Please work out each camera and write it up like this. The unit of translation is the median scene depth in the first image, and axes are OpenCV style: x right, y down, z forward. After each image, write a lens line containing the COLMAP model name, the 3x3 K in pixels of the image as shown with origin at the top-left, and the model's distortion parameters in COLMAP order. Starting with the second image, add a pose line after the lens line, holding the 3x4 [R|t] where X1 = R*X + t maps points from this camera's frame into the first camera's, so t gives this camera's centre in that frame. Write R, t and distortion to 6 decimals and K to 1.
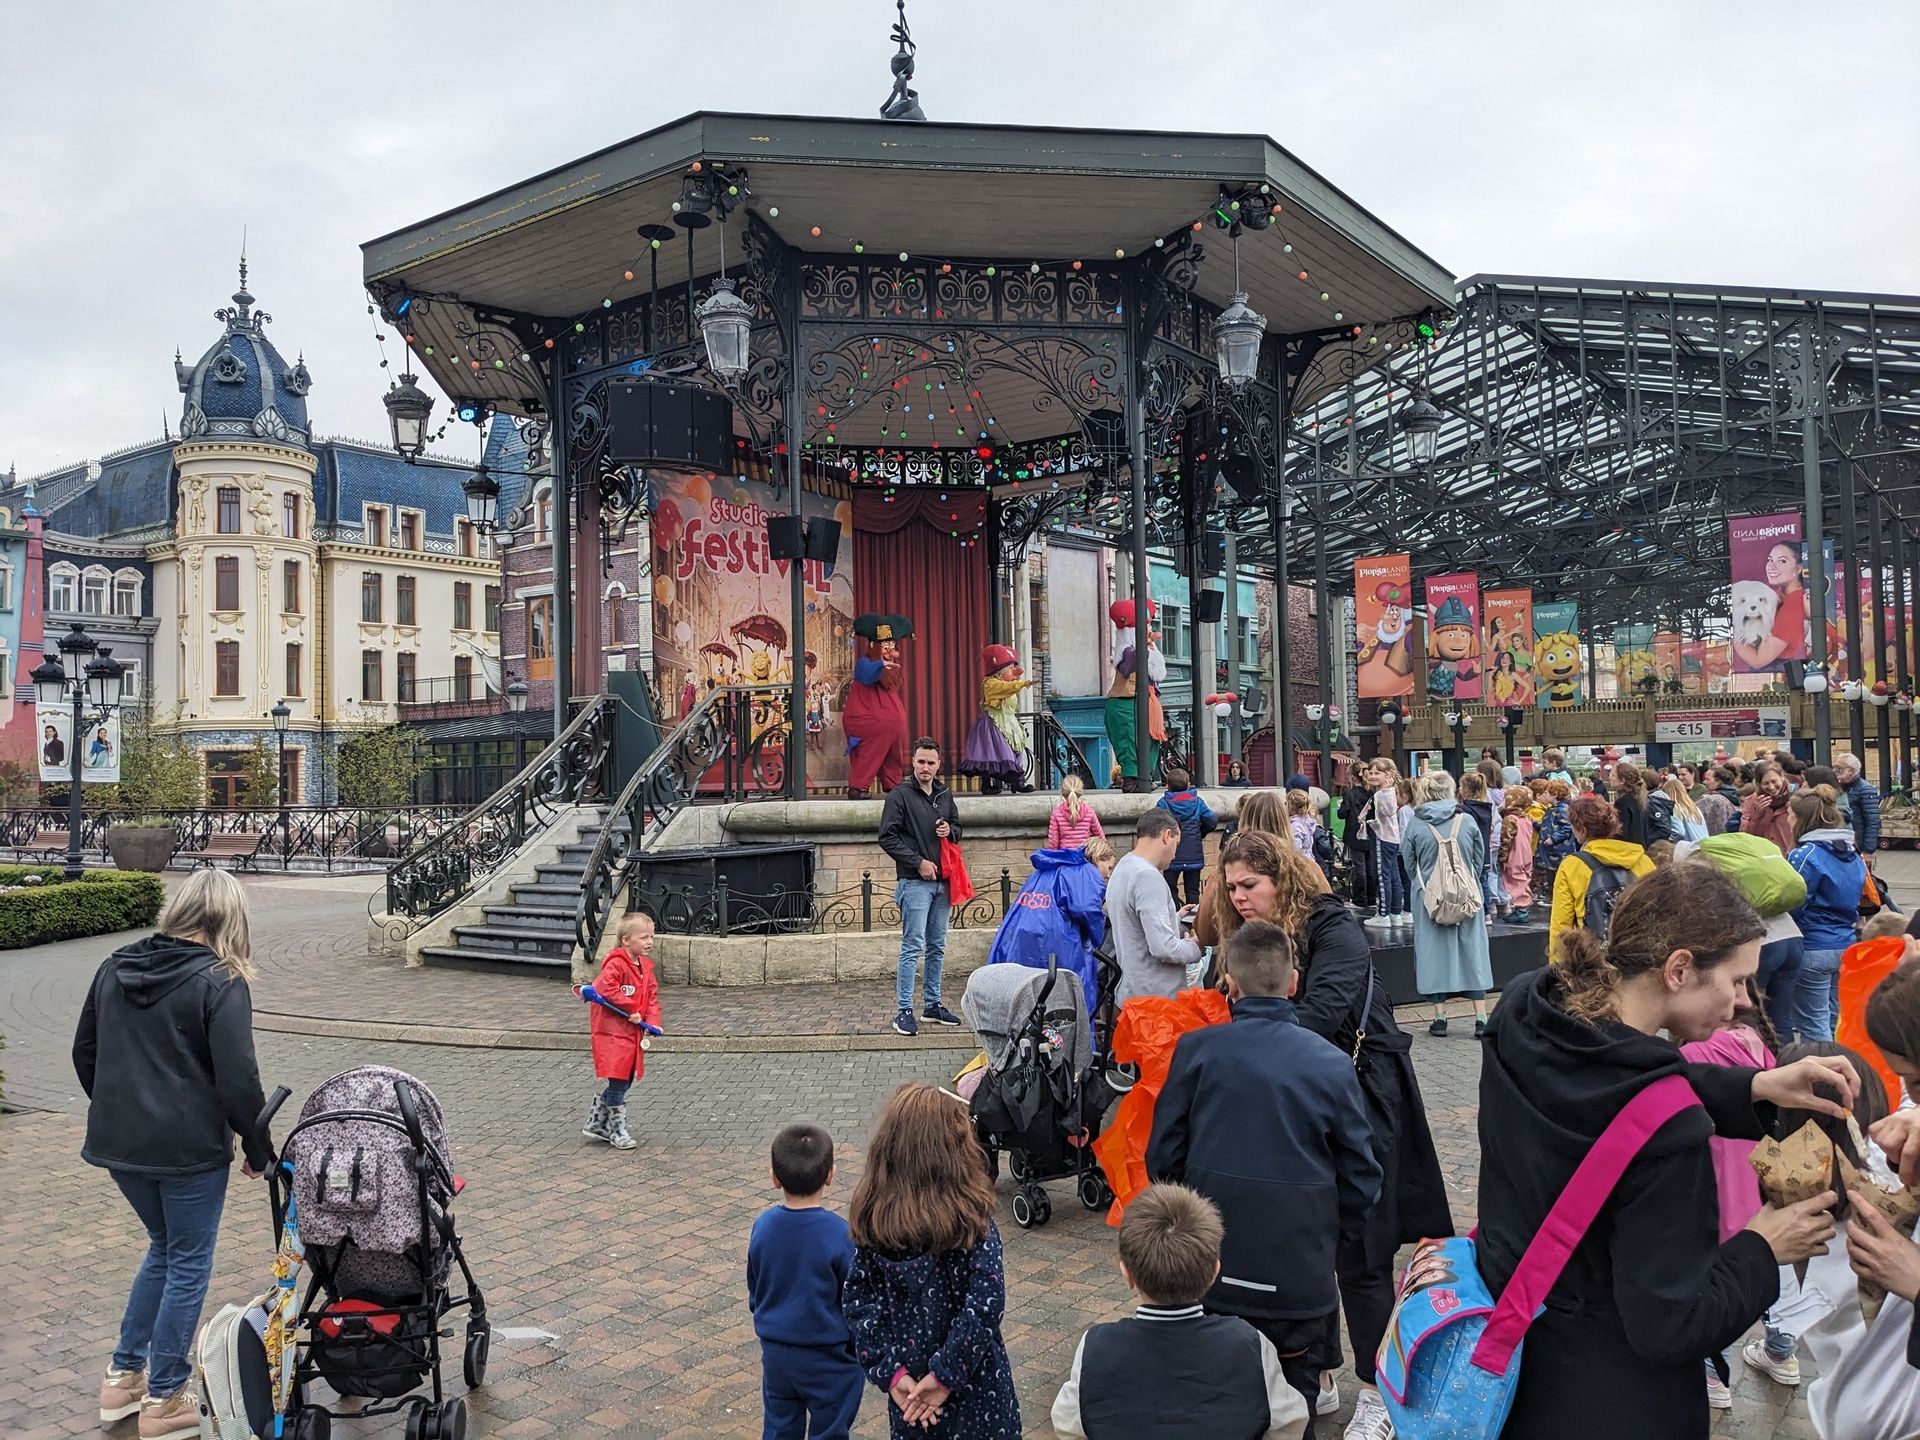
lens RADIAL K [[1496.3, 0, 960.0], [0, 1496.3, 720.0], [0, 0, 1]] dist [0.043011, -0.056298]
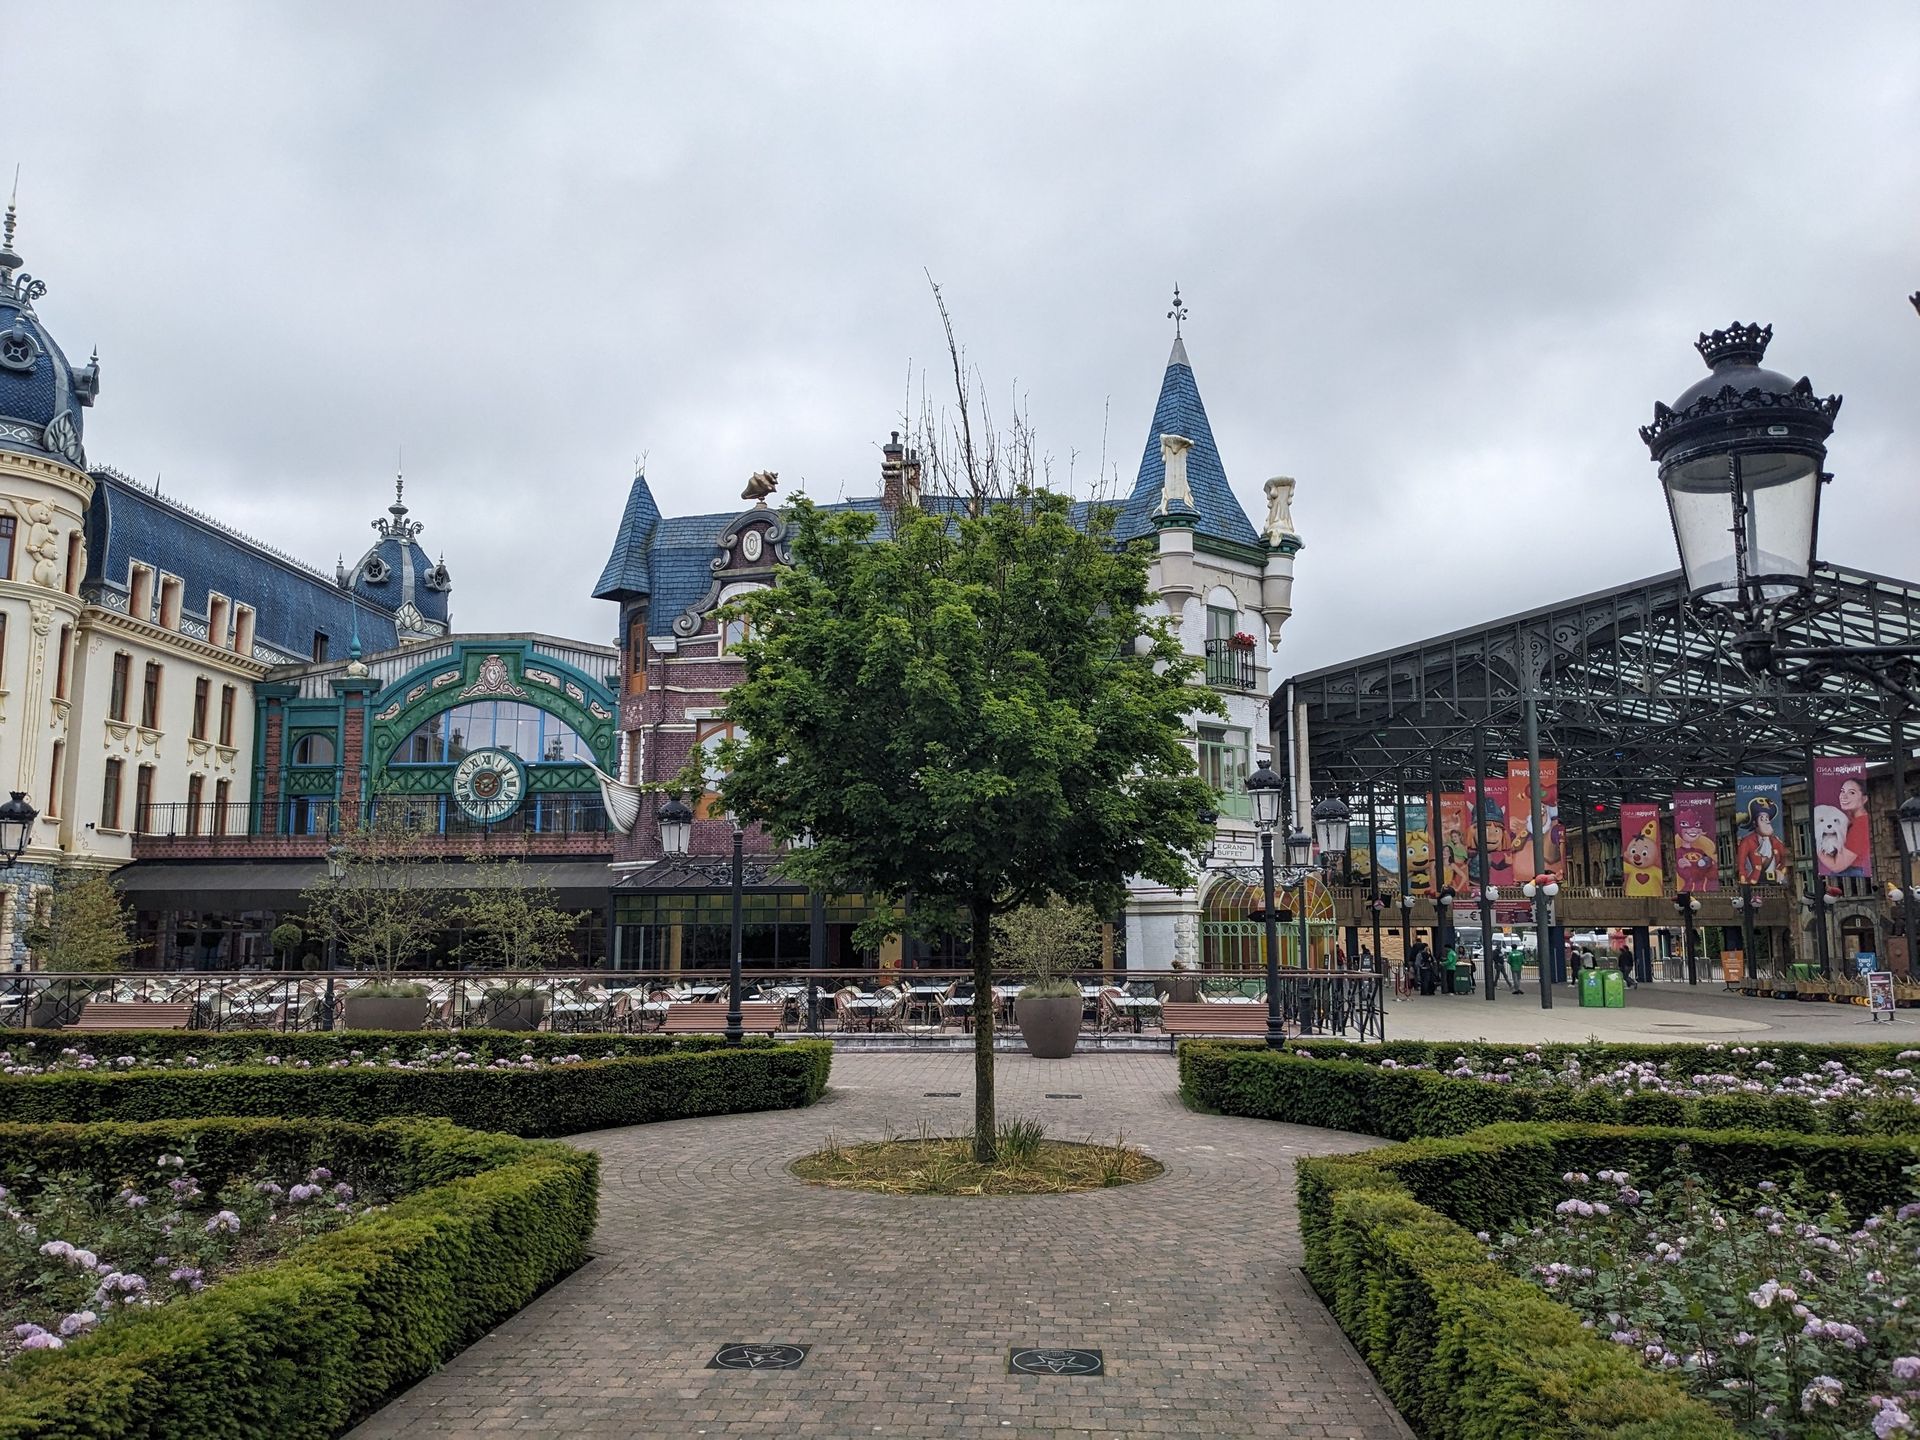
lens RADIAL K [[1501.9, 0, 981.0], [0, 1501.9, 693.2], [0, 0, 1]] dist [0.029358, -0.002258]
pose [[0.836767, 0.106287, 0.537145, -0.475338], [-0.033421, 0.989065, -0.143646, 0.014768], [-0.546539, 0.102246, 0.831168, 0.171110]]
